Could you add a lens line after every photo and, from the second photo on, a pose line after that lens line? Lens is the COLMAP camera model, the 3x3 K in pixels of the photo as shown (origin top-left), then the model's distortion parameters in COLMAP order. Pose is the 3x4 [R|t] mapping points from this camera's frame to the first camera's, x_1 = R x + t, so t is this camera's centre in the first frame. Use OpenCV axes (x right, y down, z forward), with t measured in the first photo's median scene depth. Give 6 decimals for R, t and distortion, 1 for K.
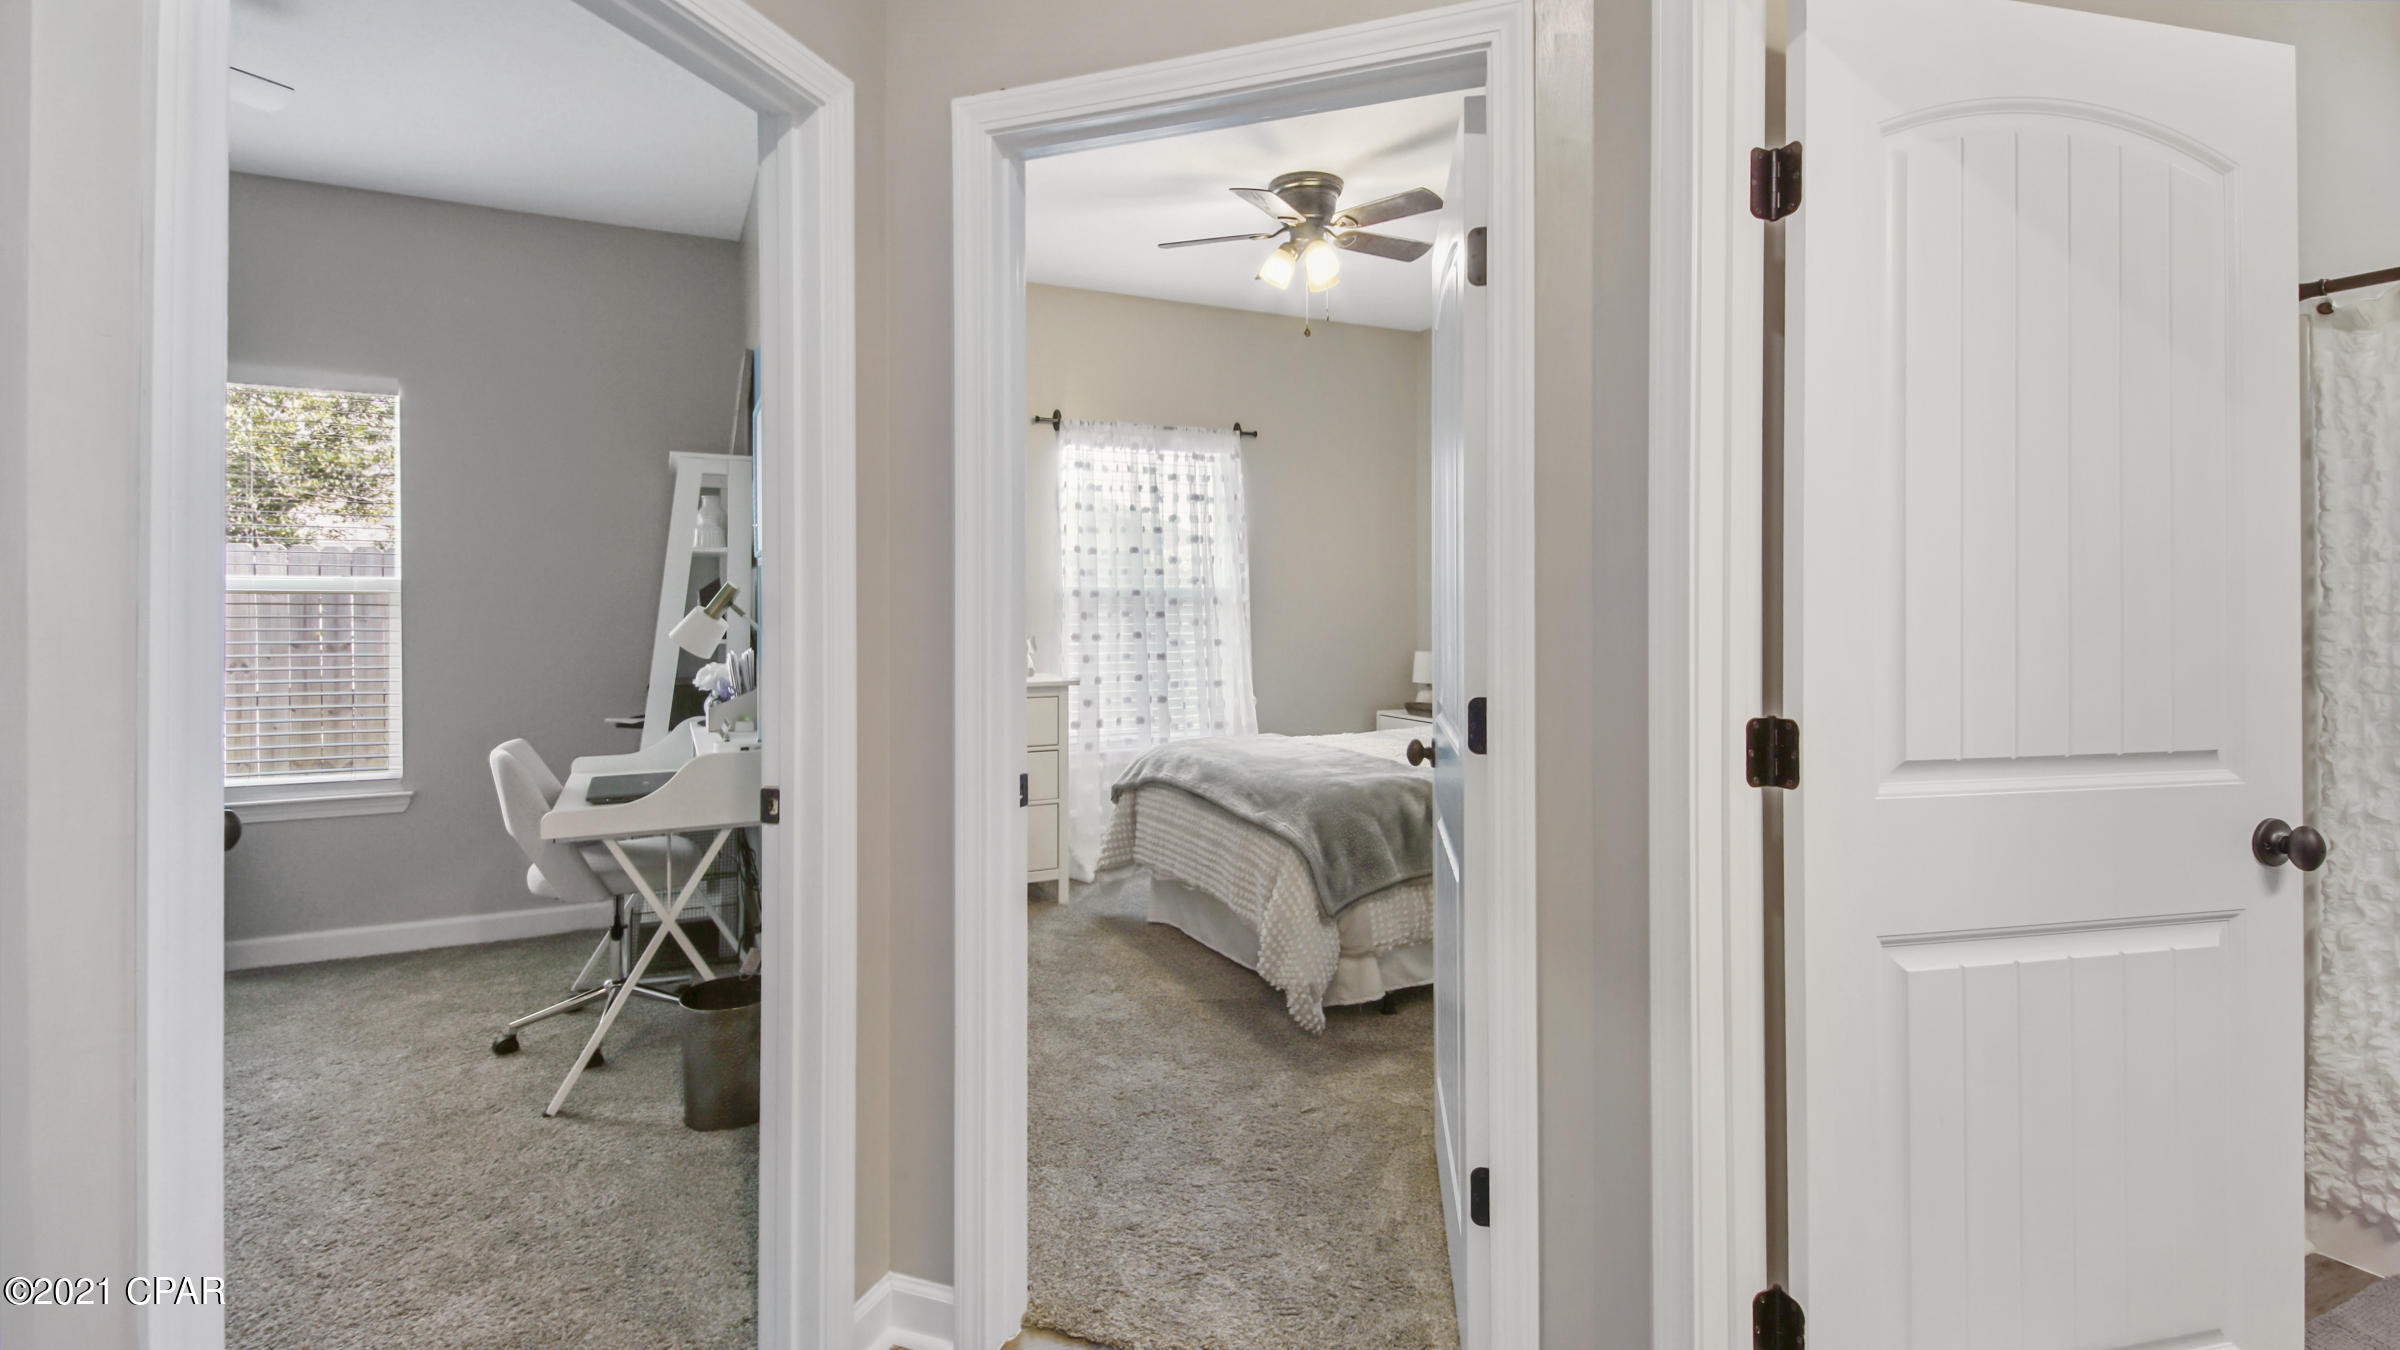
lens RADIAL K [[1082.9, 0, 1177.6], [0, 1082.9, 616.4], [0, 0, 1]] dist [0.003464, 0.000199]
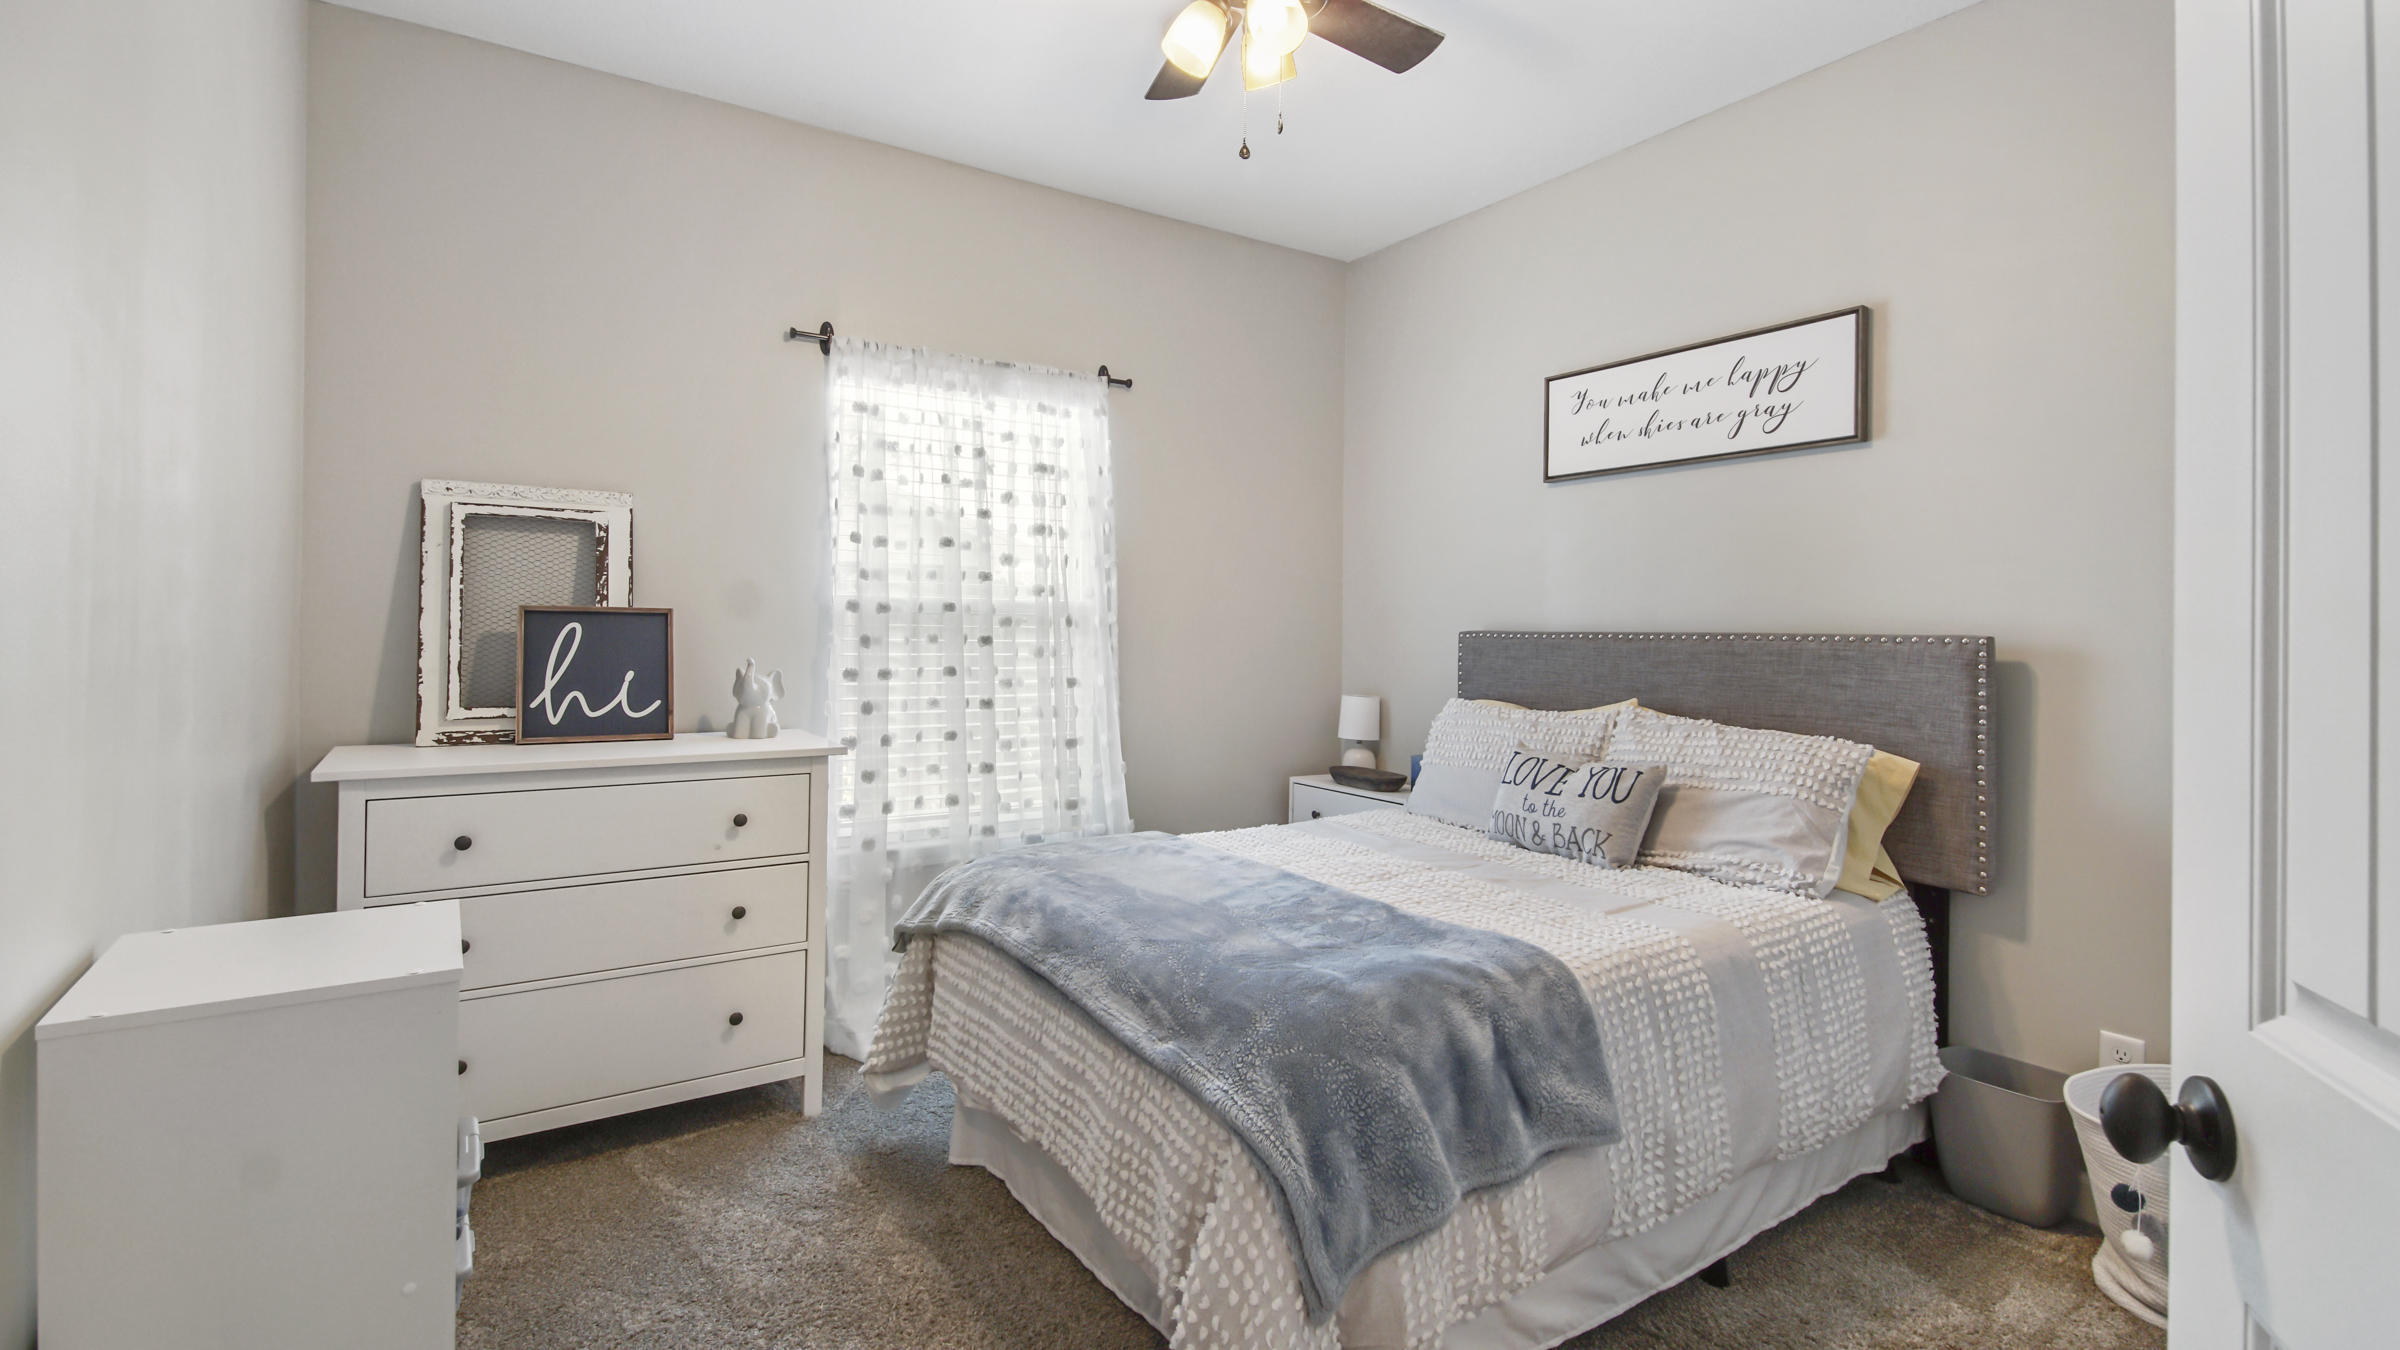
lens RADIAL K [[1099.3, 0, 1193.1], [0, 1099.3, 645.4], [0, 0, 1]] dist [0.040380, -0.029550]
pose [[0.987589, 0.013888, 0.156448, 0.004020], [-0.014496, 0.999891, 0.002748, -0.002480], [-0.156393, -0.004982, 0.987682, 0.313354]]
